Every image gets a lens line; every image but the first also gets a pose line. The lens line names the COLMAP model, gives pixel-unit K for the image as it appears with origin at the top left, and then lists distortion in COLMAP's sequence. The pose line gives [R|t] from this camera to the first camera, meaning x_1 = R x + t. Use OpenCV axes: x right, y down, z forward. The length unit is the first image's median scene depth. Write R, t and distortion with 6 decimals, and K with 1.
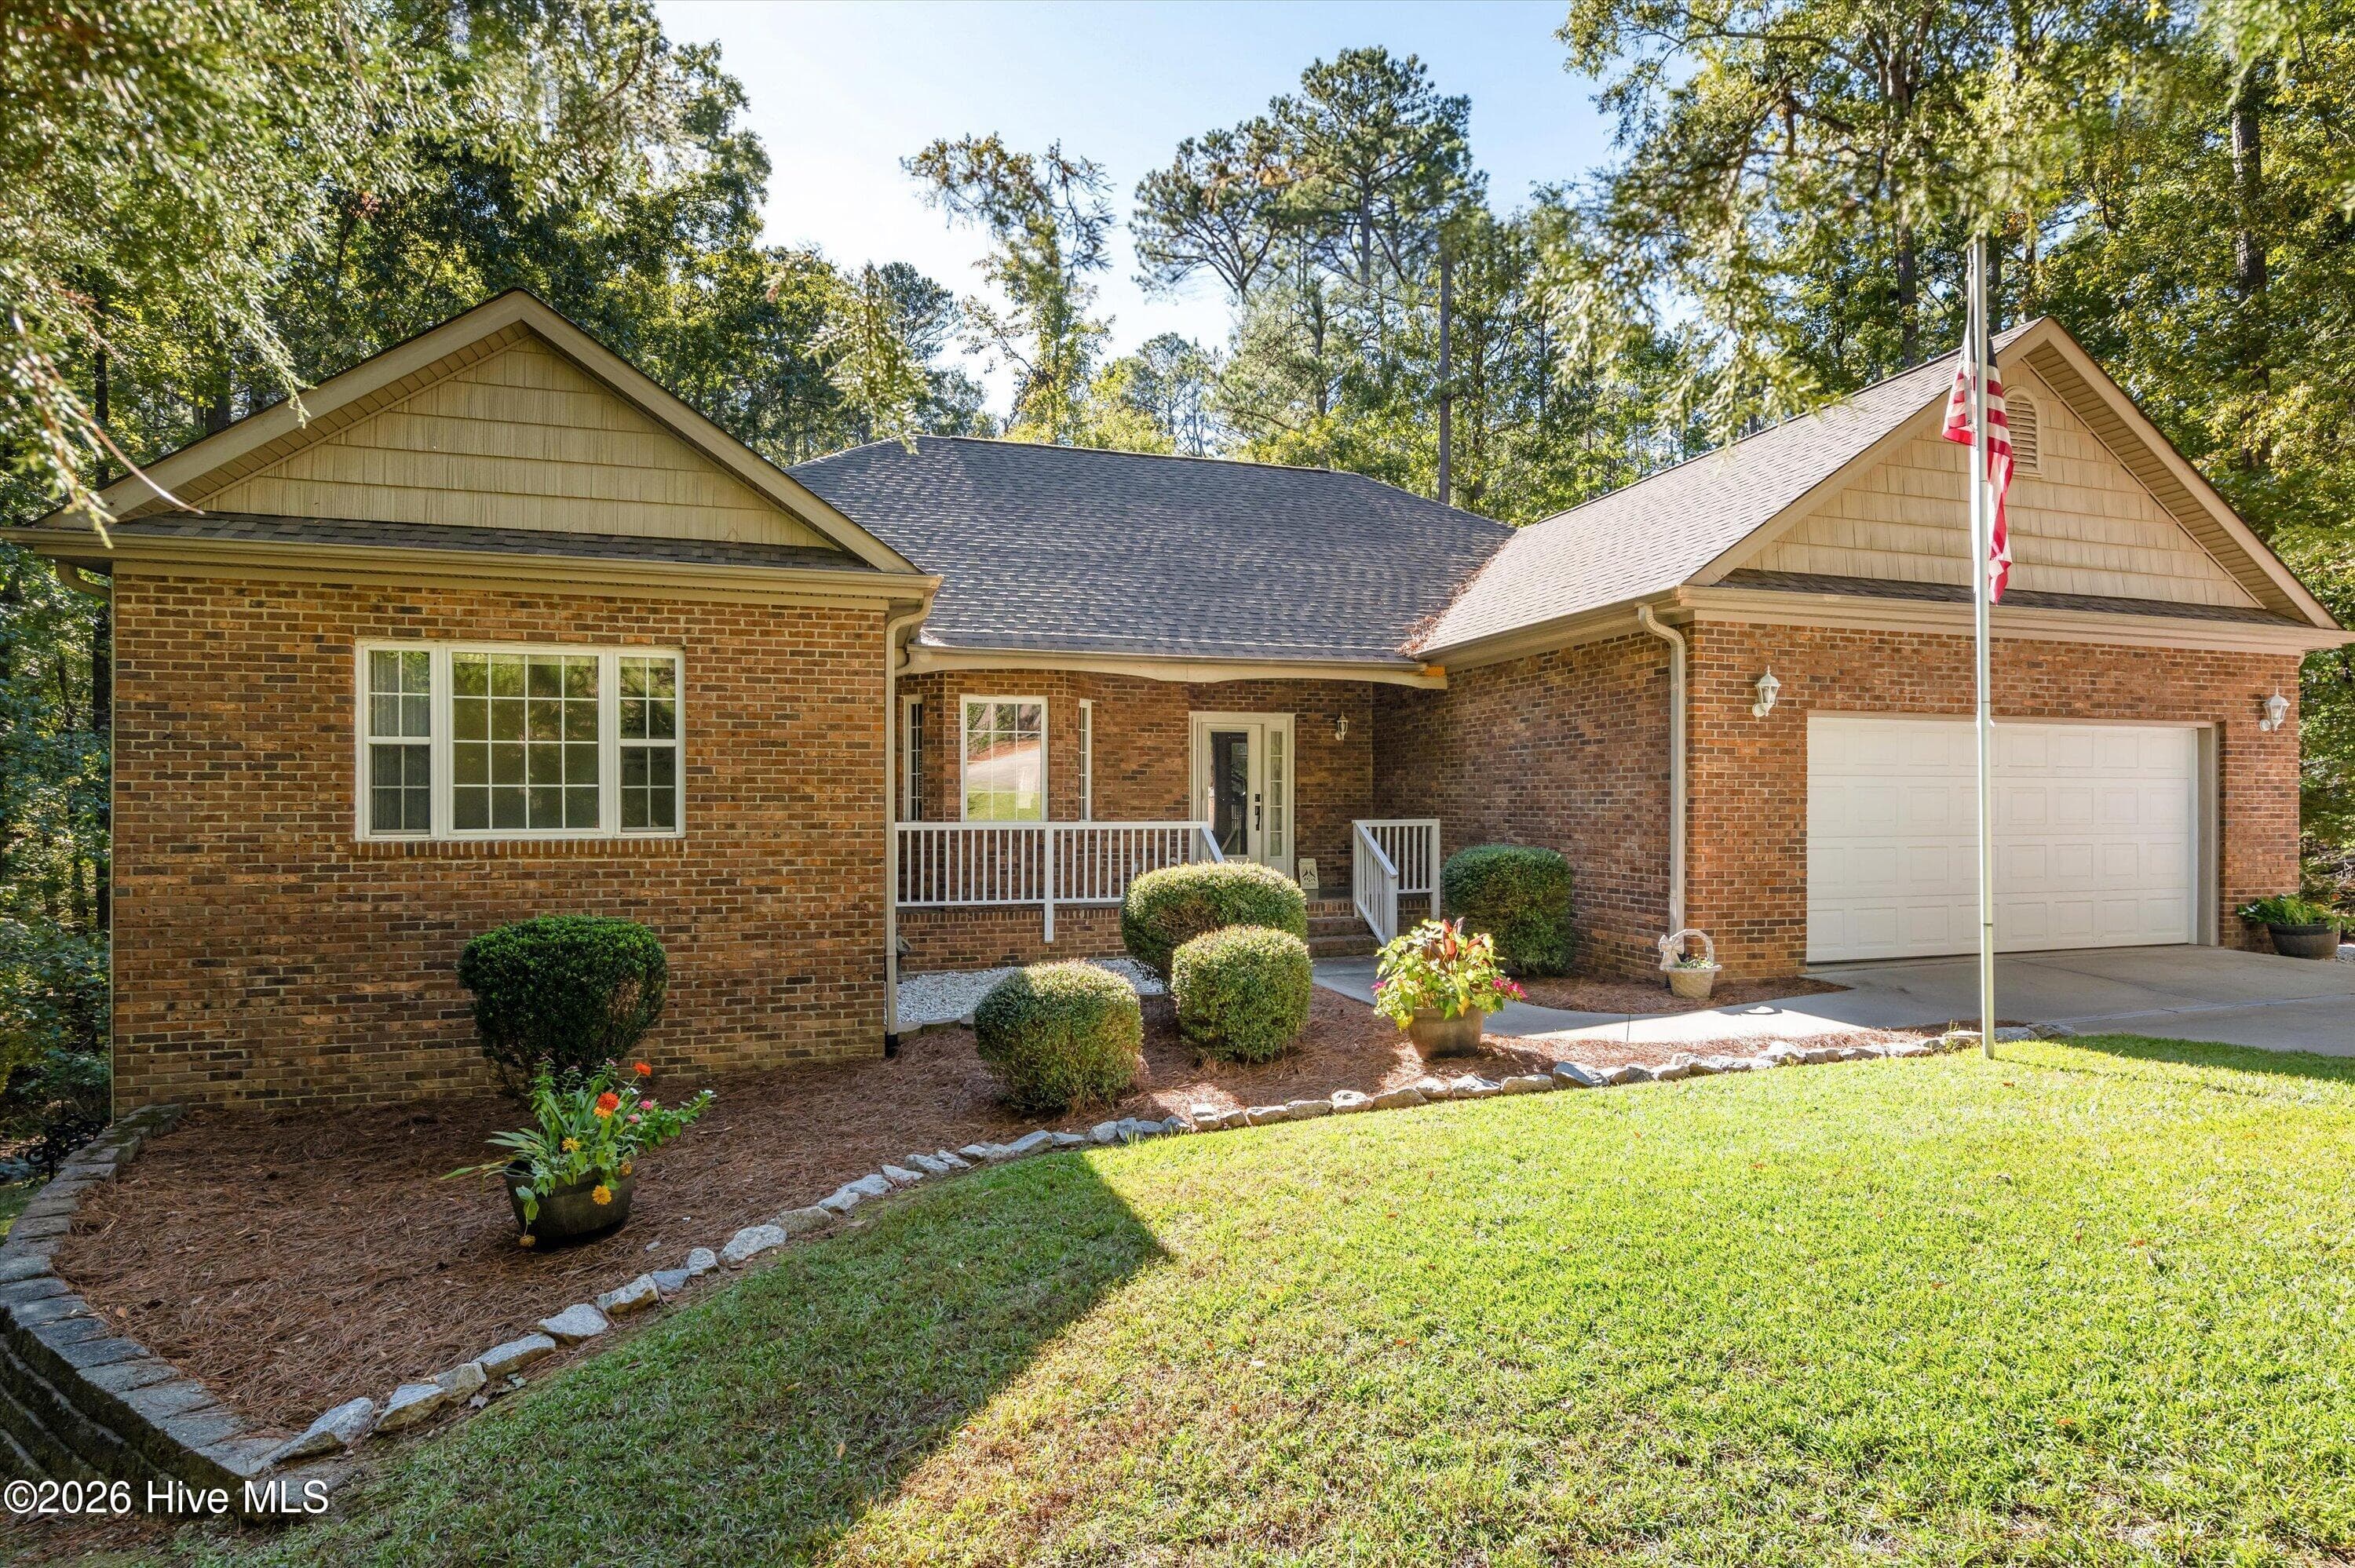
lens RADIAL K [[1171.8, 0, 1185.2], [0, 1171.8, 808.7], [0, 0, 1]] dist [-0.015185, 0.000606]
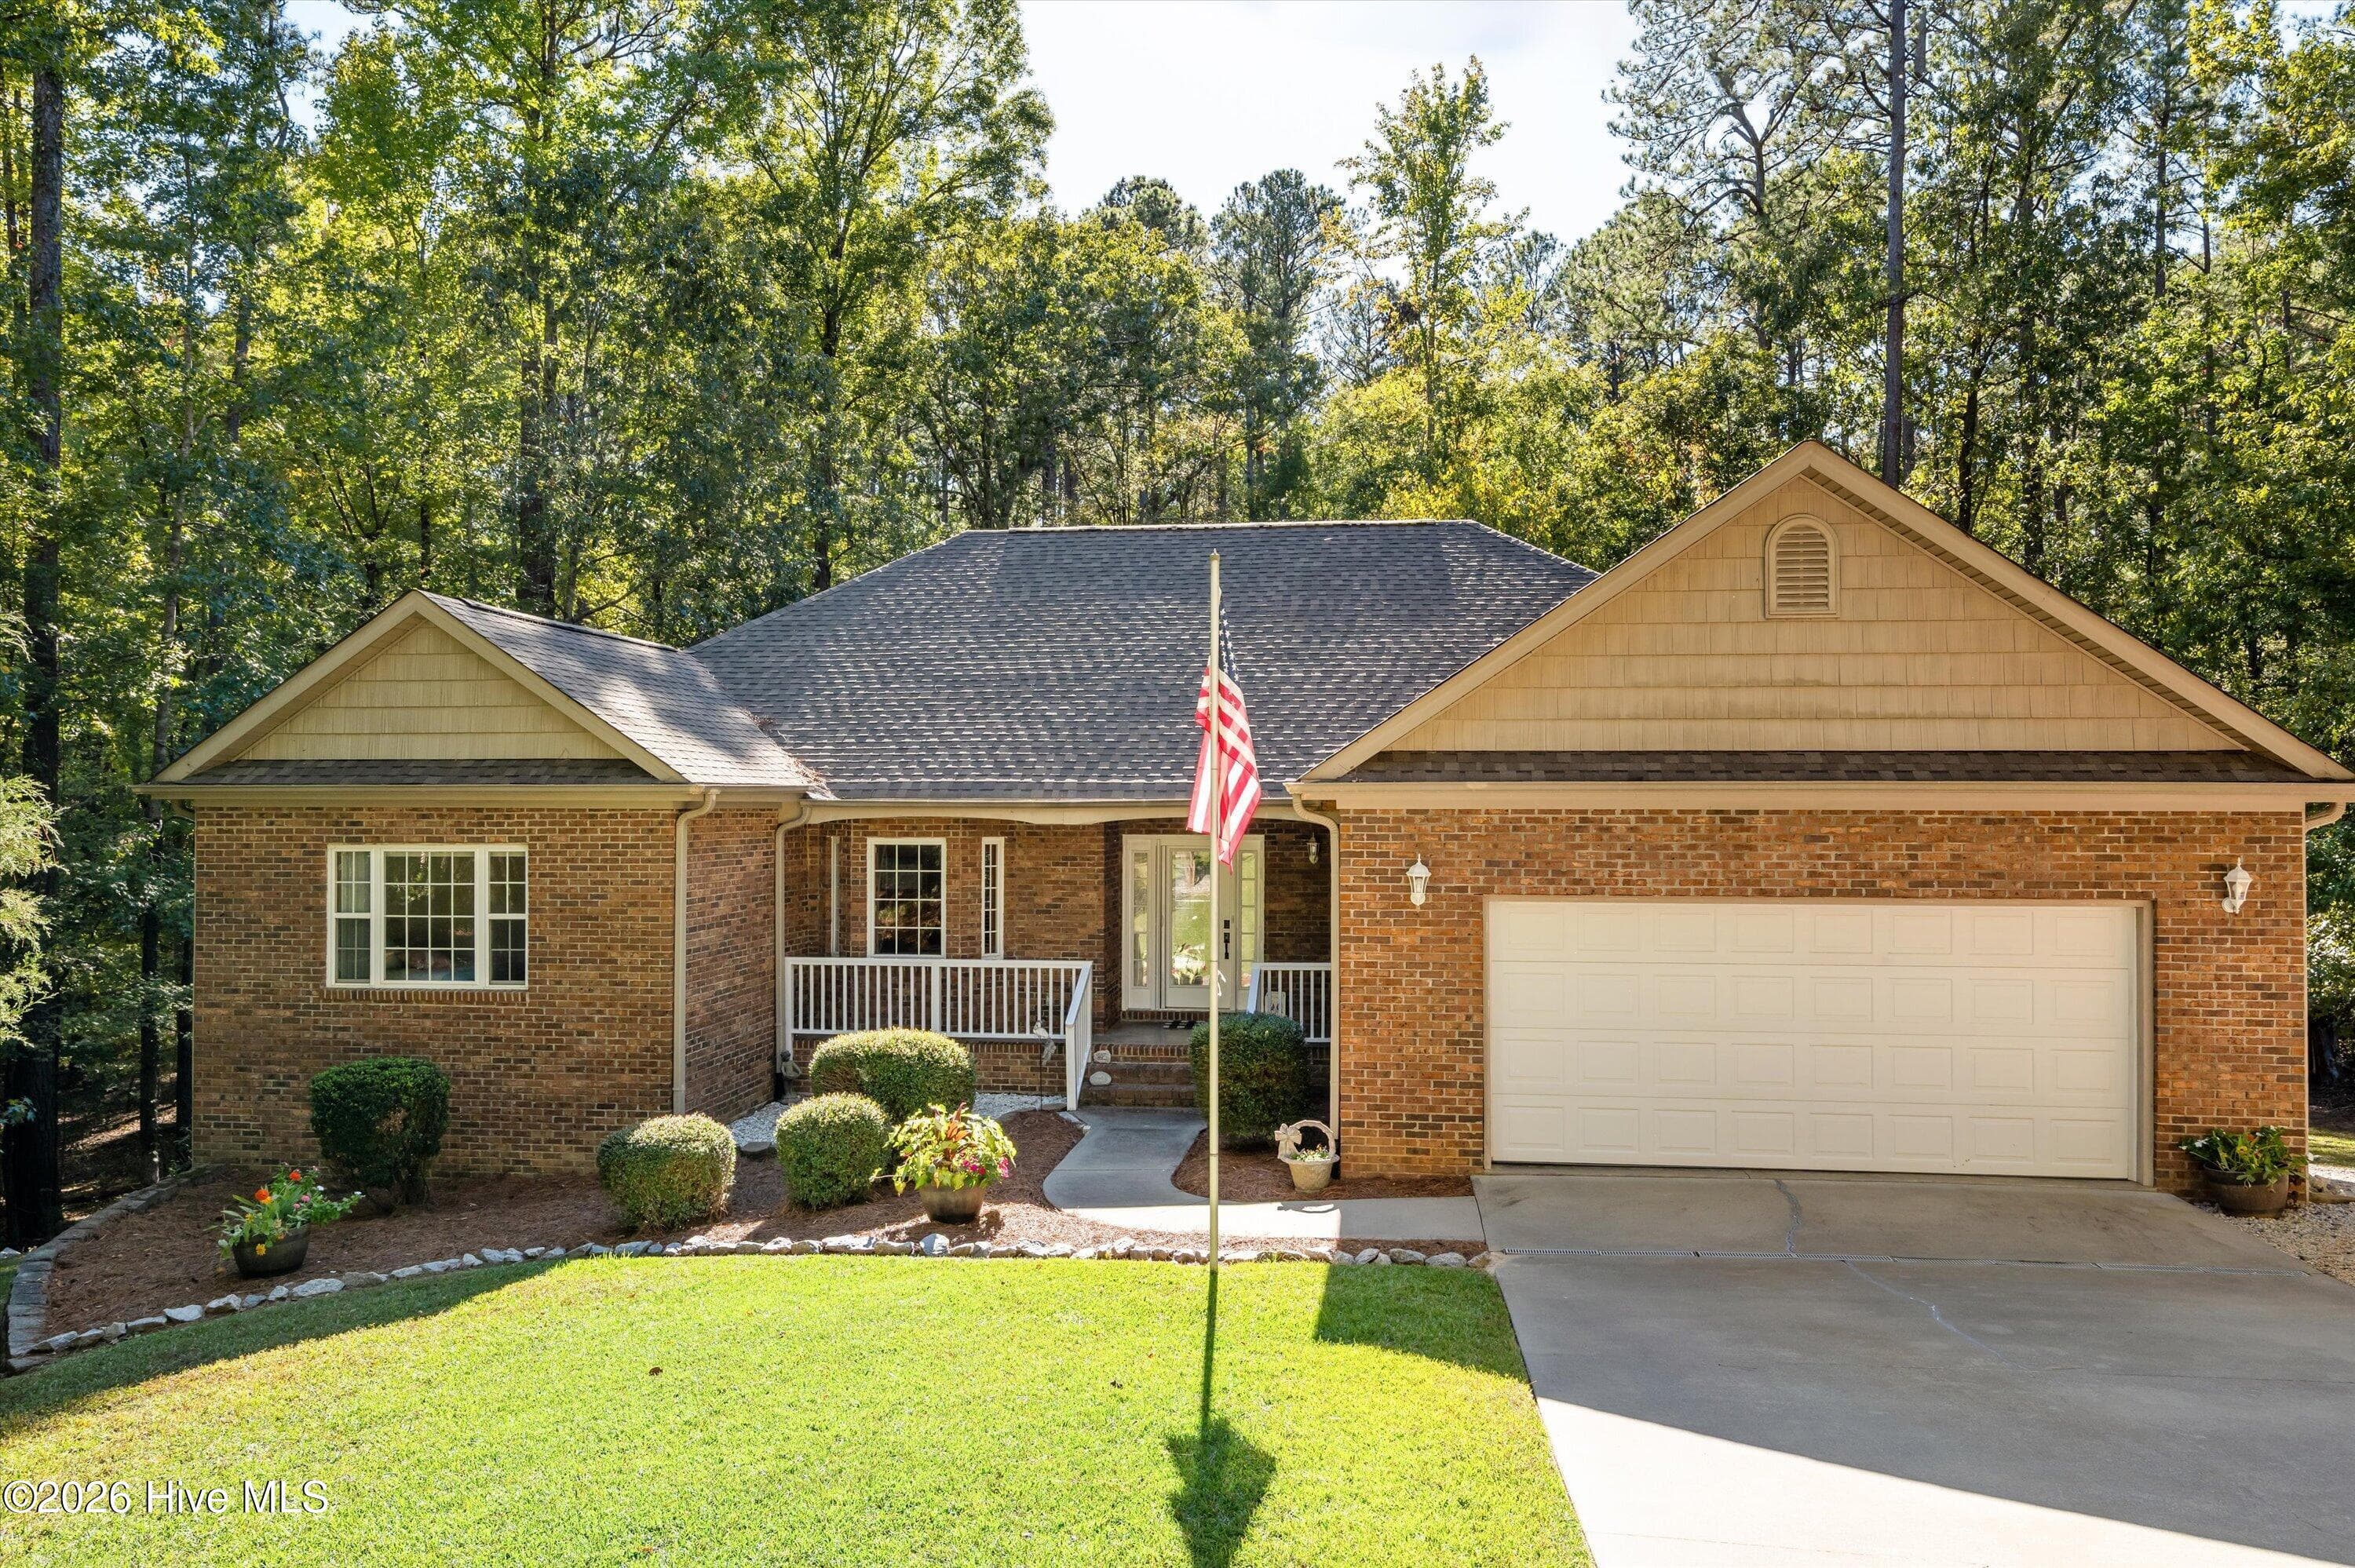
lens RADIAL K [[1626.0, 0, 1177.5], [0, 1626.0, 784.0], [0, 0, 1]] dist [-0.003177, -0.000568]
pose [[0.913696, -0.004565, -0.406373, 0.866260], [-0.000952, 0.999910, -0.013373, -0.162399], [0.406397, 0.012606, 0.913610, -0.322463]]
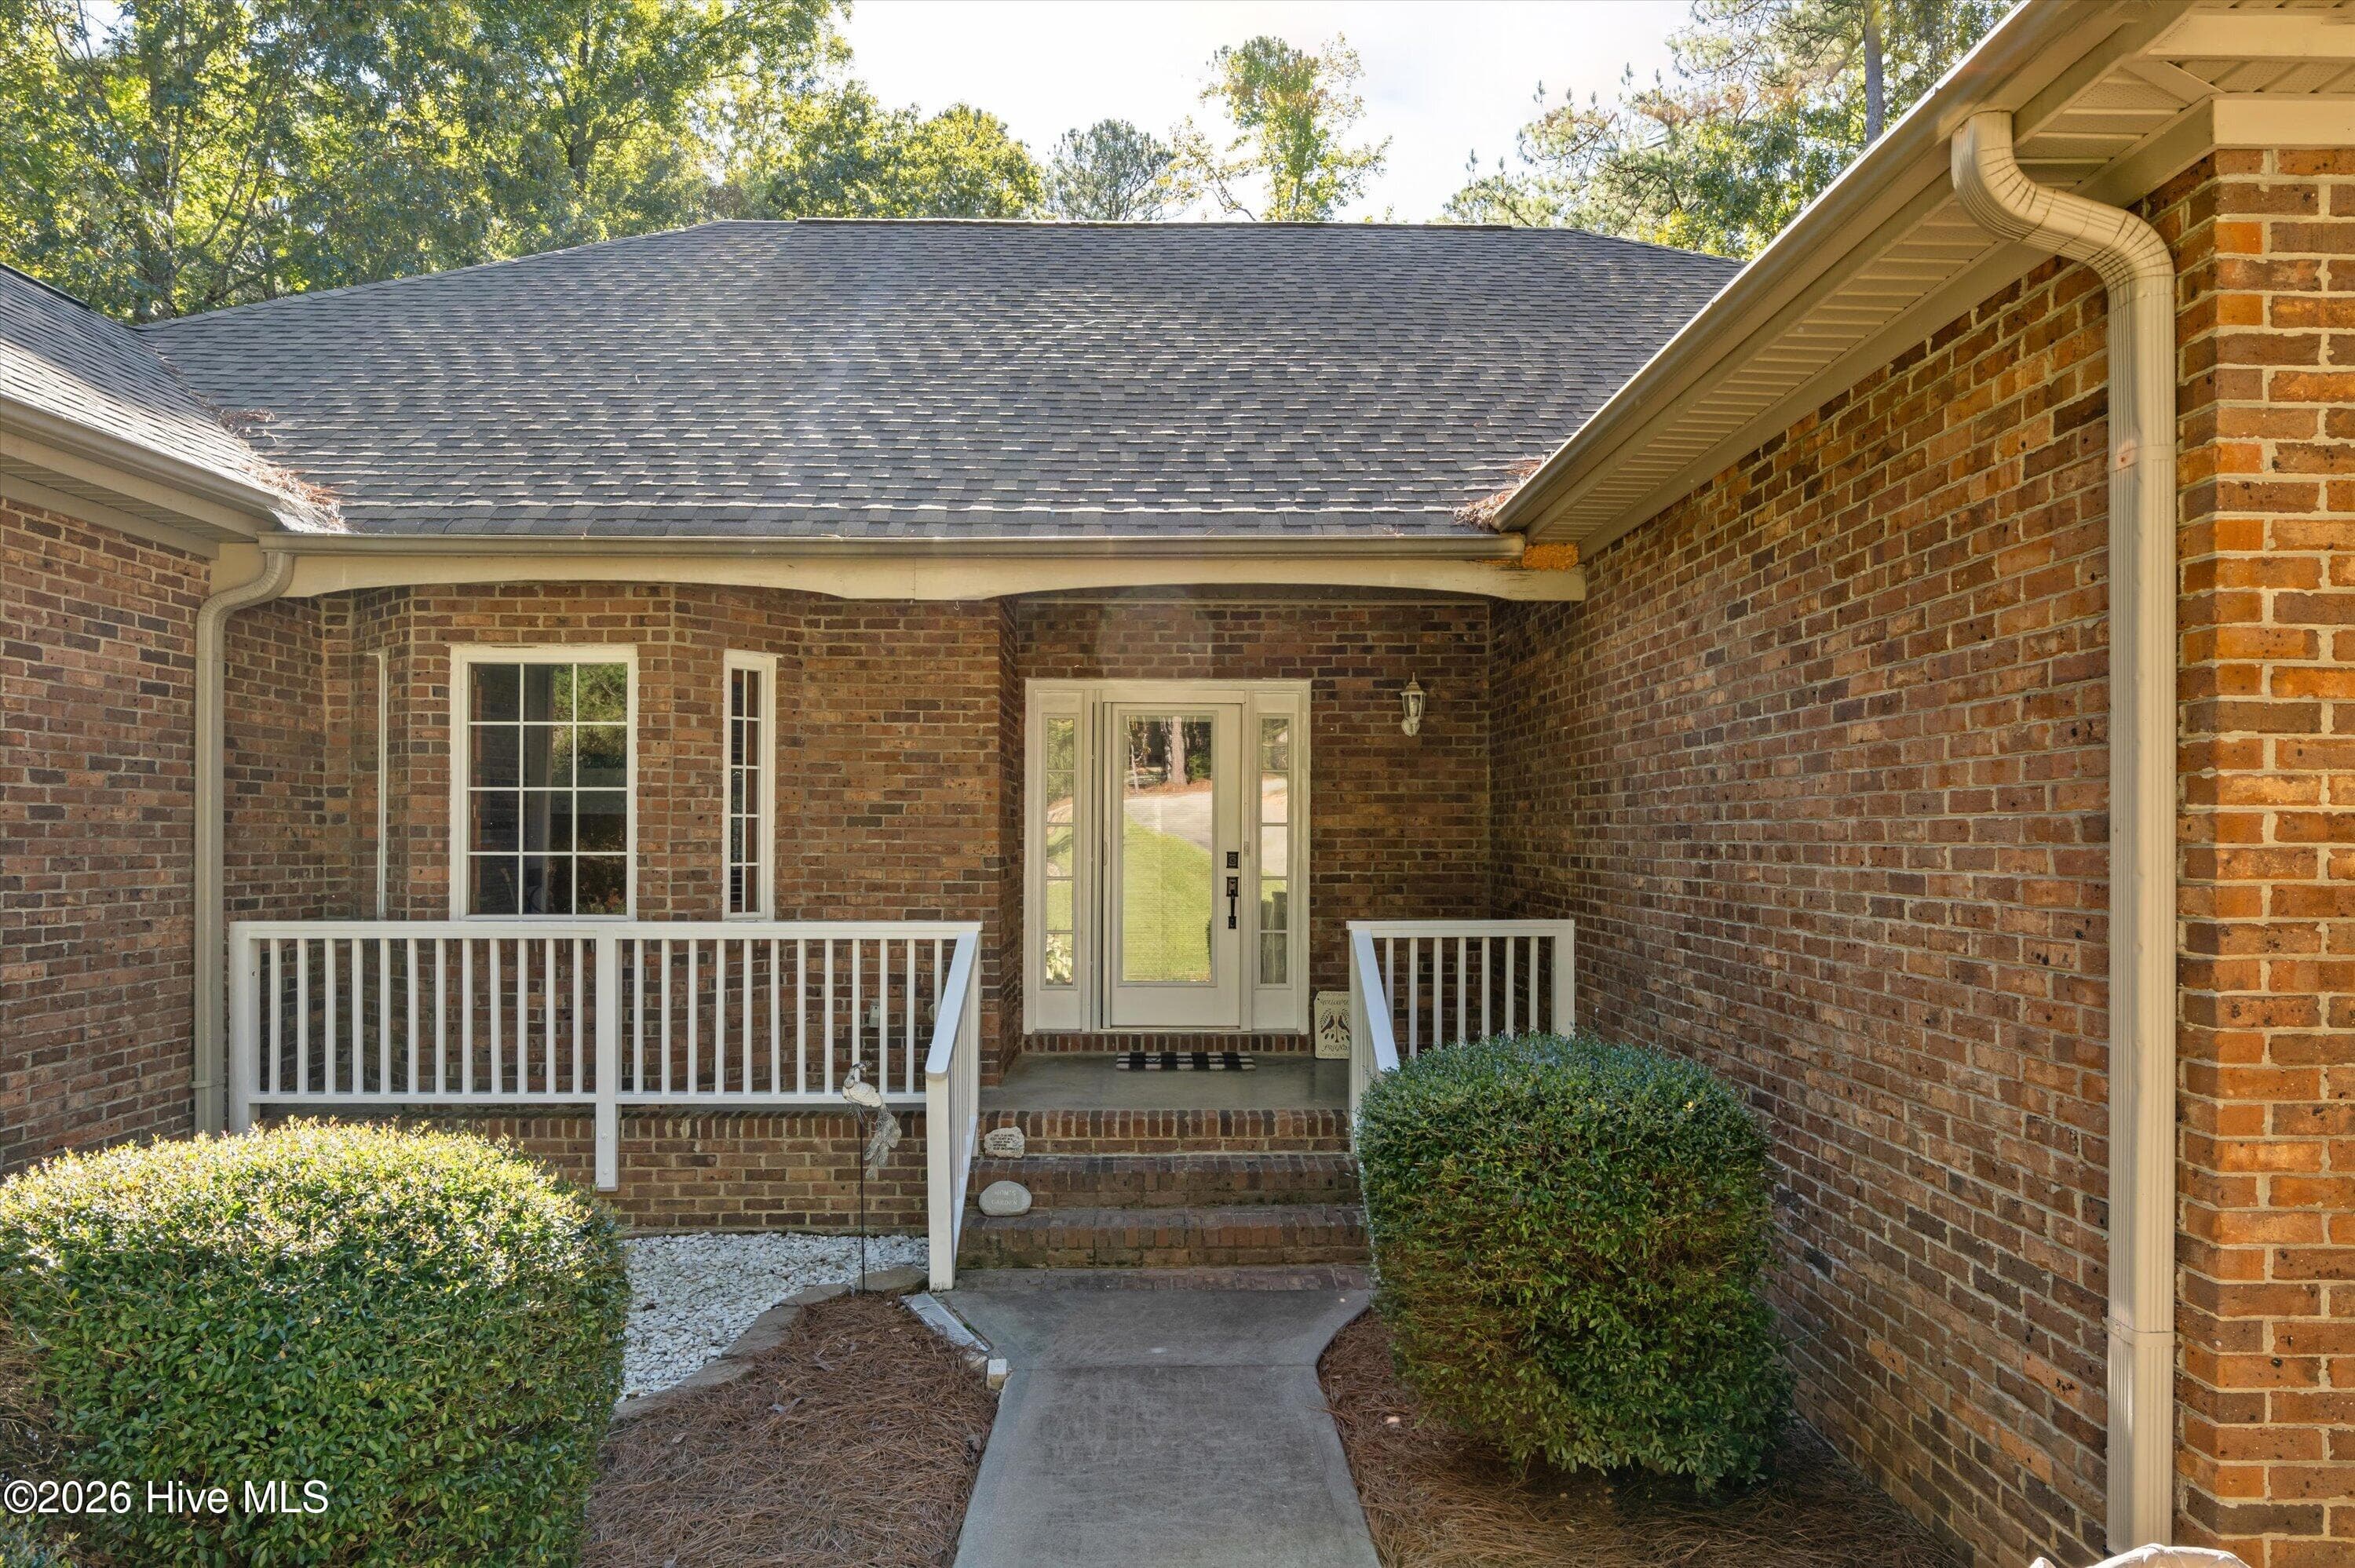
lens RADIAL K [[1465.5, 0, 1176.3], [0, 1465.5, 834.6], [0, 0, 1]] dist [0.002855, 0.001053]
pose [[0.961541, 0.000843, -0.274659, 0.316197], [-0.002666, 0.999977, -0.006265, -0.024503], [0.274647, 0.006756, 0.961521, 0.661460]]
